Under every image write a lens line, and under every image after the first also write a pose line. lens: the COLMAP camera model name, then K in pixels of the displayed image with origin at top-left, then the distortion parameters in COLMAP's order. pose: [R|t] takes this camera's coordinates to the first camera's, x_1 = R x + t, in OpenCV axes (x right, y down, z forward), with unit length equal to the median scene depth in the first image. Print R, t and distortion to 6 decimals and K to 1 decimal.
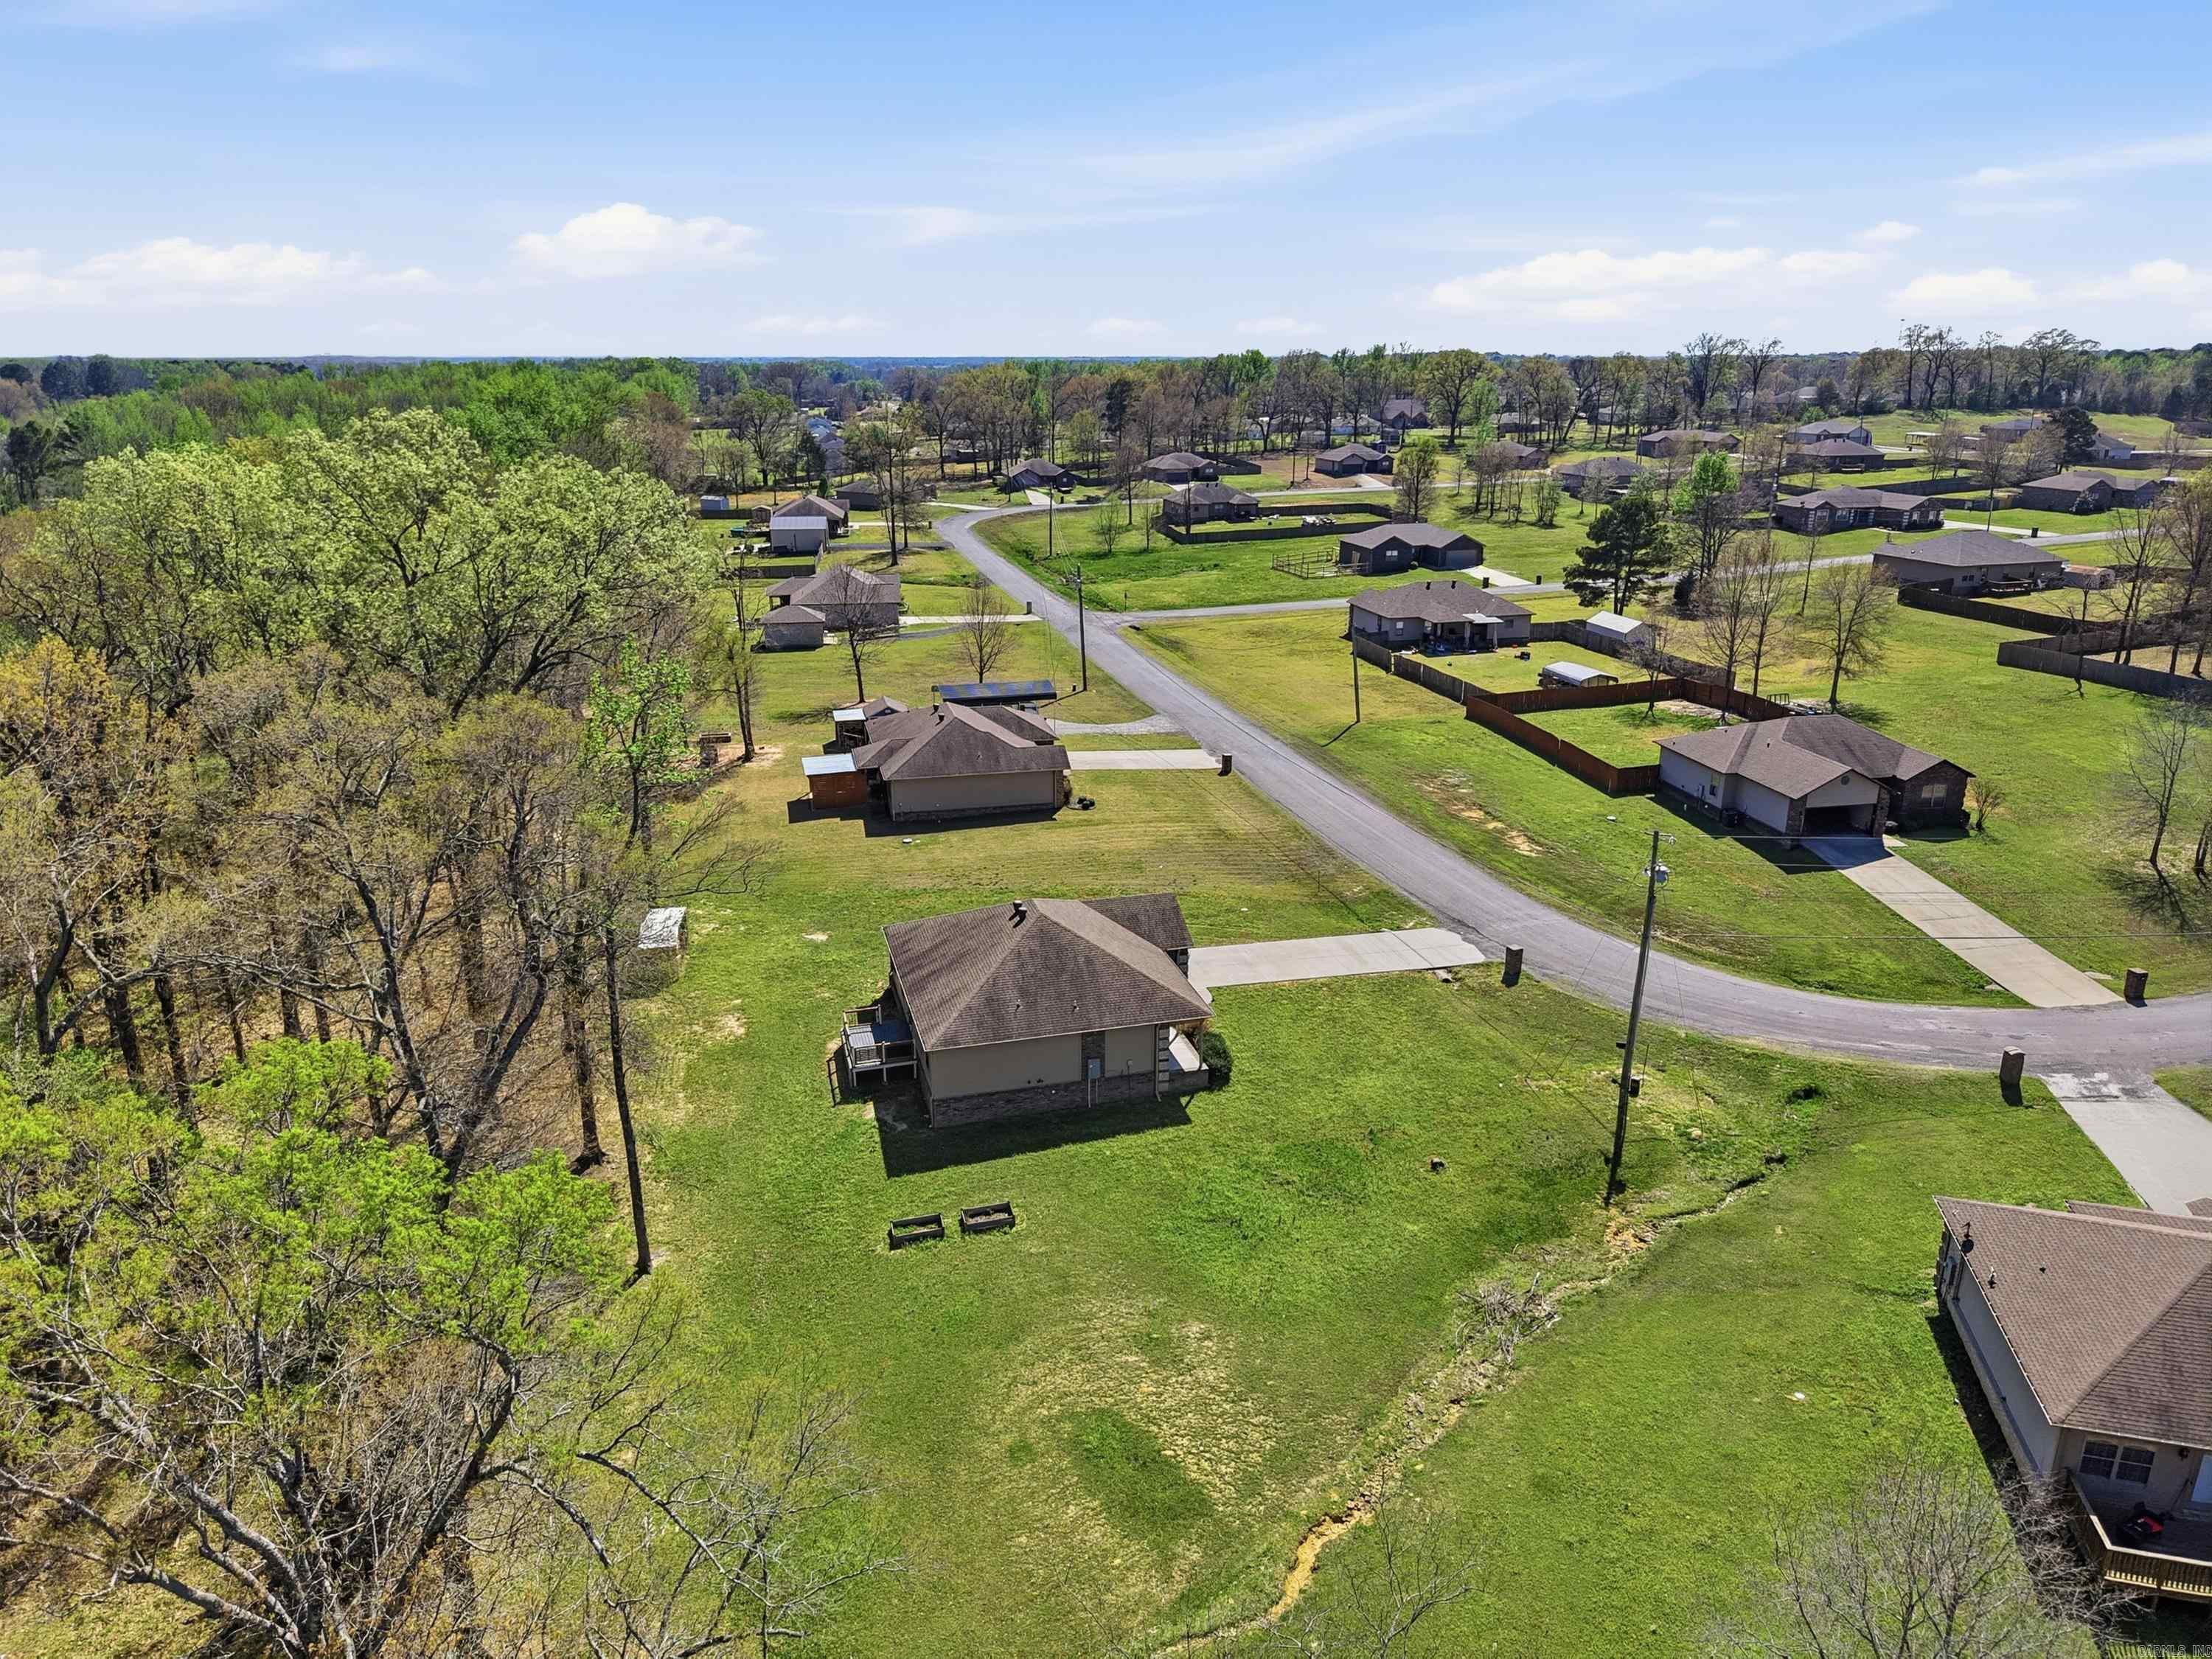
lens RADIAL K [[1474.1, 0, 1103.3], [0, 1474.1, 827.8], [0, 0, 1]] dist [0.018793, -0.011756]
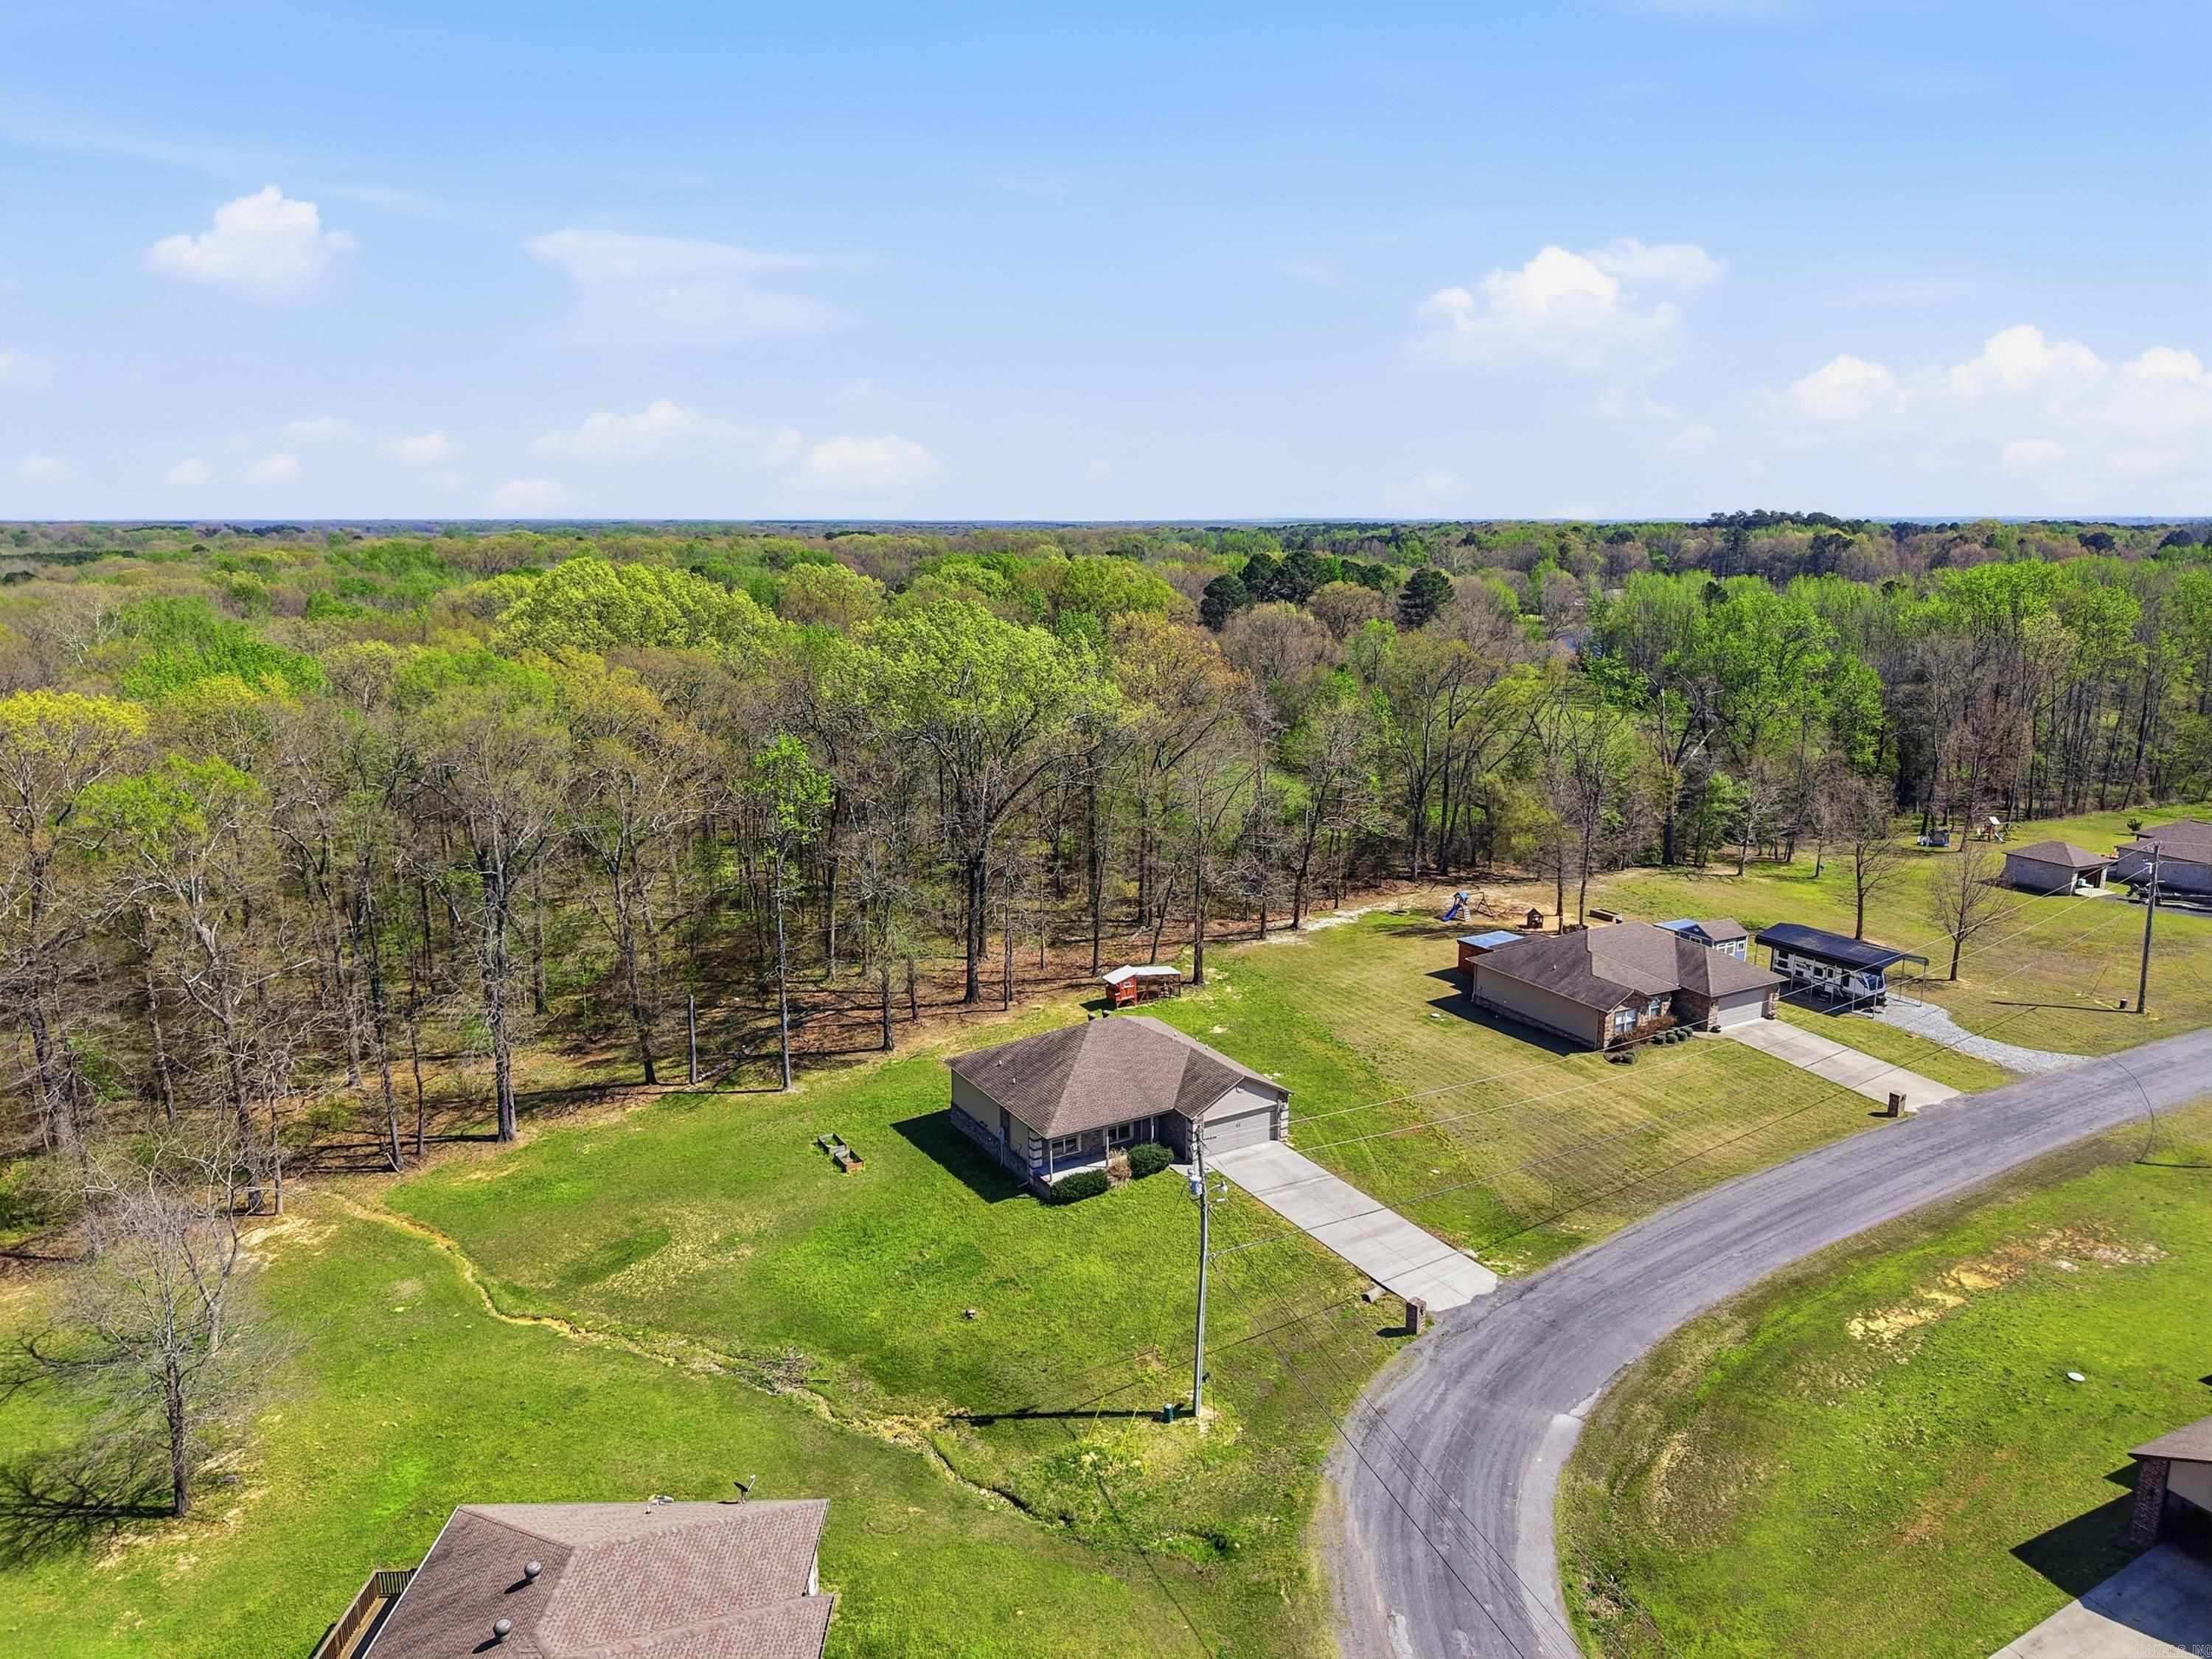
lens RADIAL K [[1474.1, 0, 1102.1], [0, 1474.1, 829.4], [0, 0, 1]] dist [0.018793, -0.011756]
pose [[0.259325, 0.198135, -0.945248, 1.445044], [-0.291246, 0.949210, 0.119063, -0.323362], [0.920829, 0.244424, 0.303860, 0.797680]]
